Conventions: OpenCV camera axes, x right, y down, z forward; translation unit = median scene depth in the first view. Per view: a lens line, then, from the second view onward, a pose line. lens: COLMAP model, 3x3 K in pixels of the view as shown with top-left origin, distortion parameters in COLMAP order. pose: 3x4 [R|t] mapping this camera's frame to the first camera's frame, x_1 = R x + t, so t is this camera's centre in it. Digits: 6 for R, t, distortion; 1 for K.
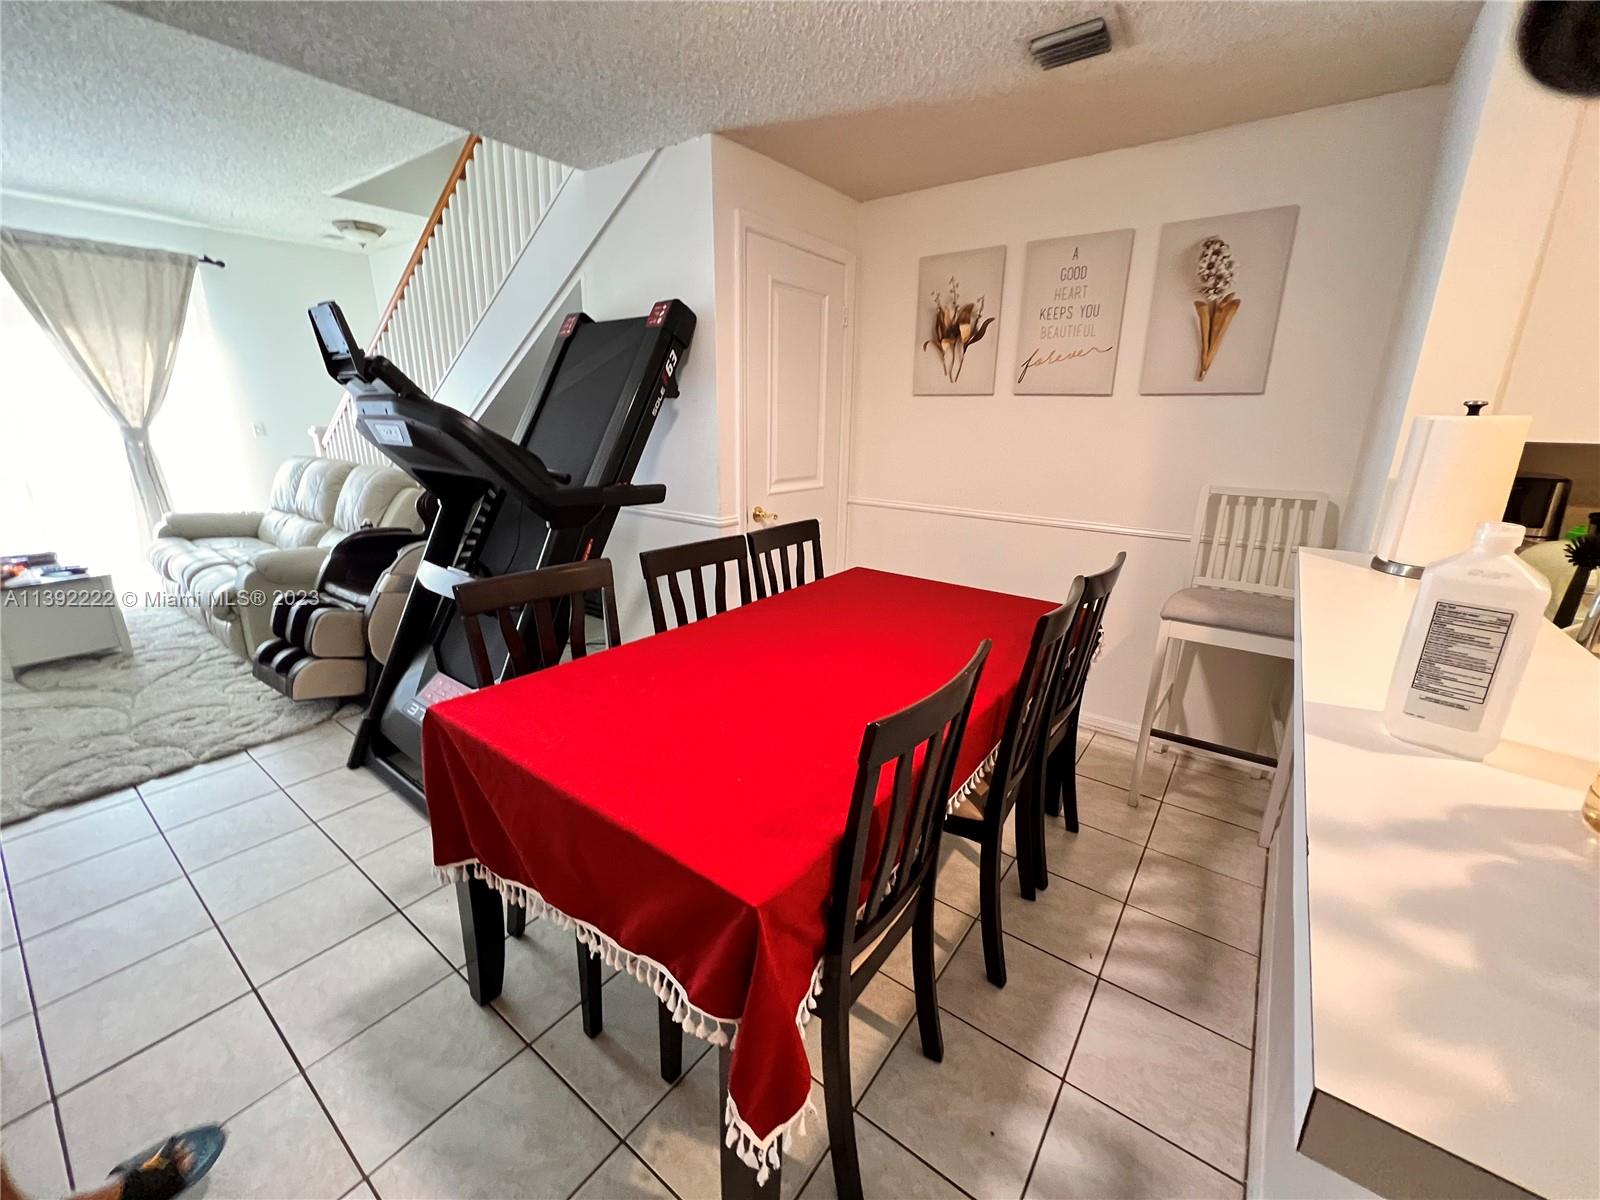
lens RADIAL K [[646.9, 0, 795.5], [0, 646.9, 591.1], [0, 0, 1]] dist [0.000559, 0.000370]
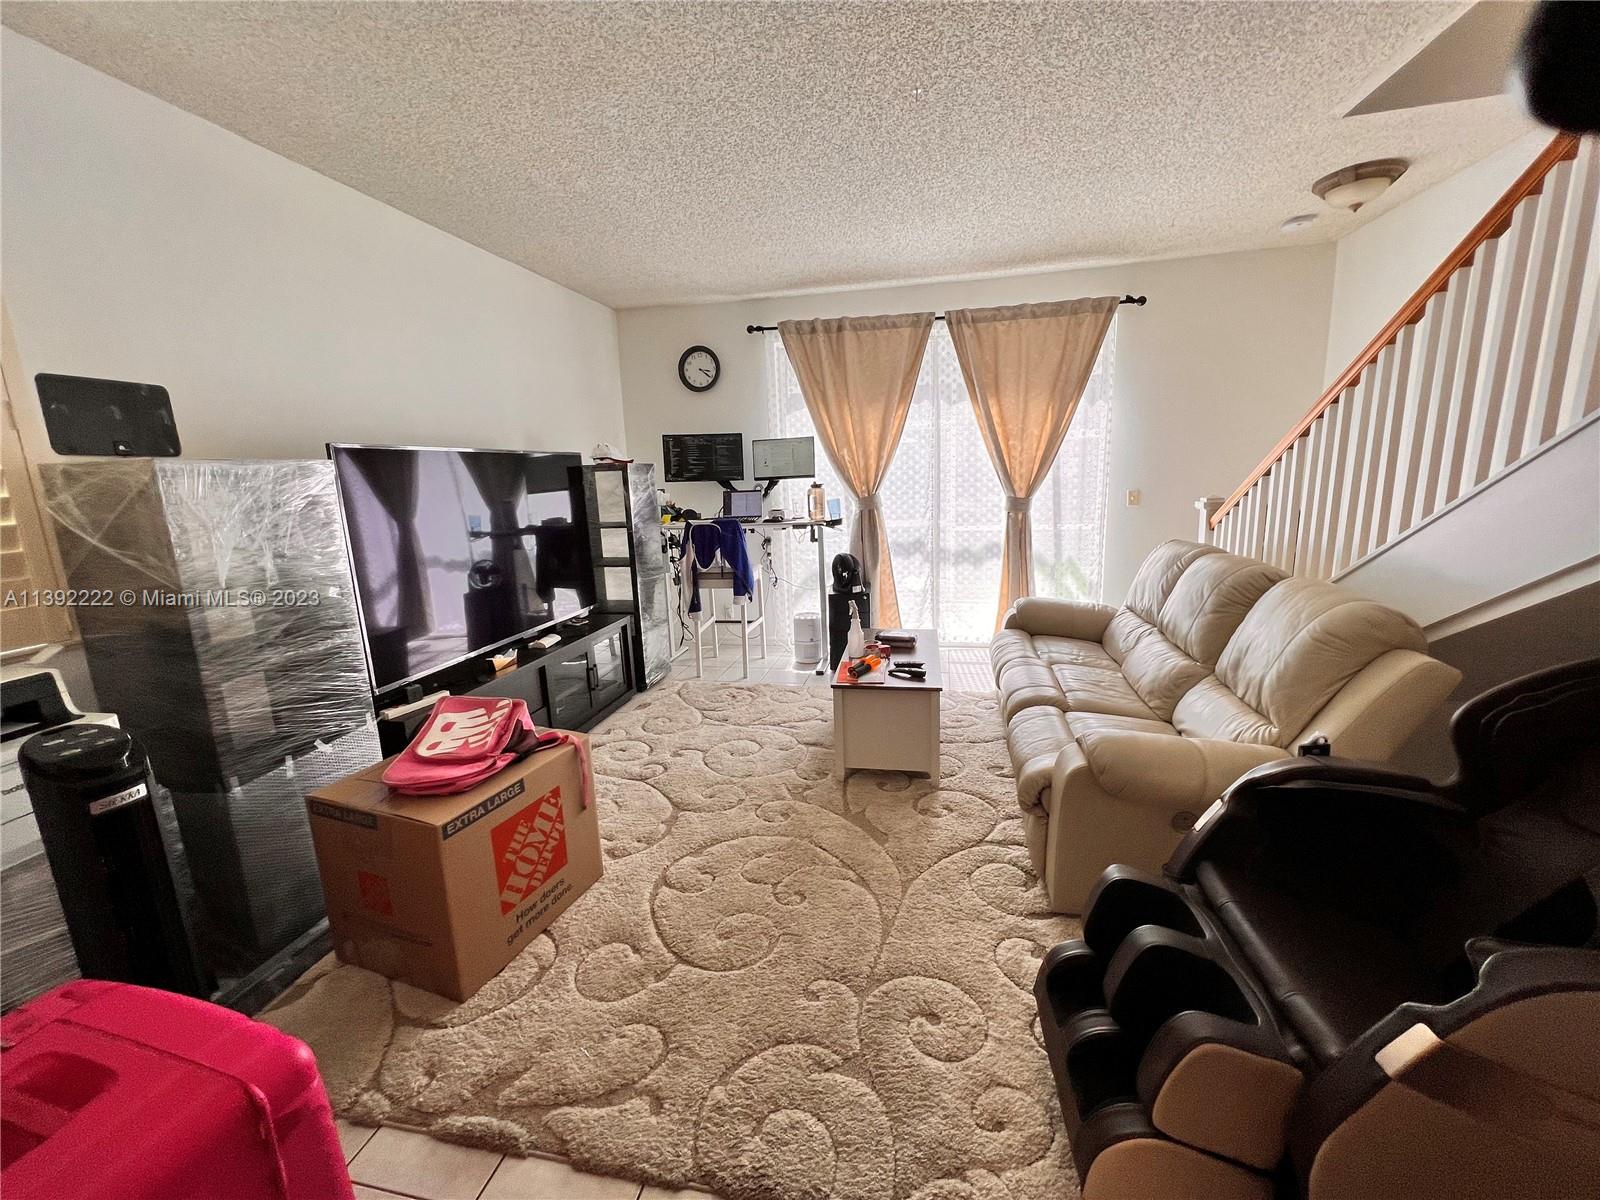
lens RADIAL K [[645.3, 0, 805.9], [0, 645.3, 601.1], [0, 0, 1]] dist [-0.000568, -0.000067]
pose [[0.429512, 0.149804, -0.890549, -0.314885], [-0.204164, 0.976721, 0.065831, -0.110791], [0.879680, 0.153543, 0.450098, 0.348011]]
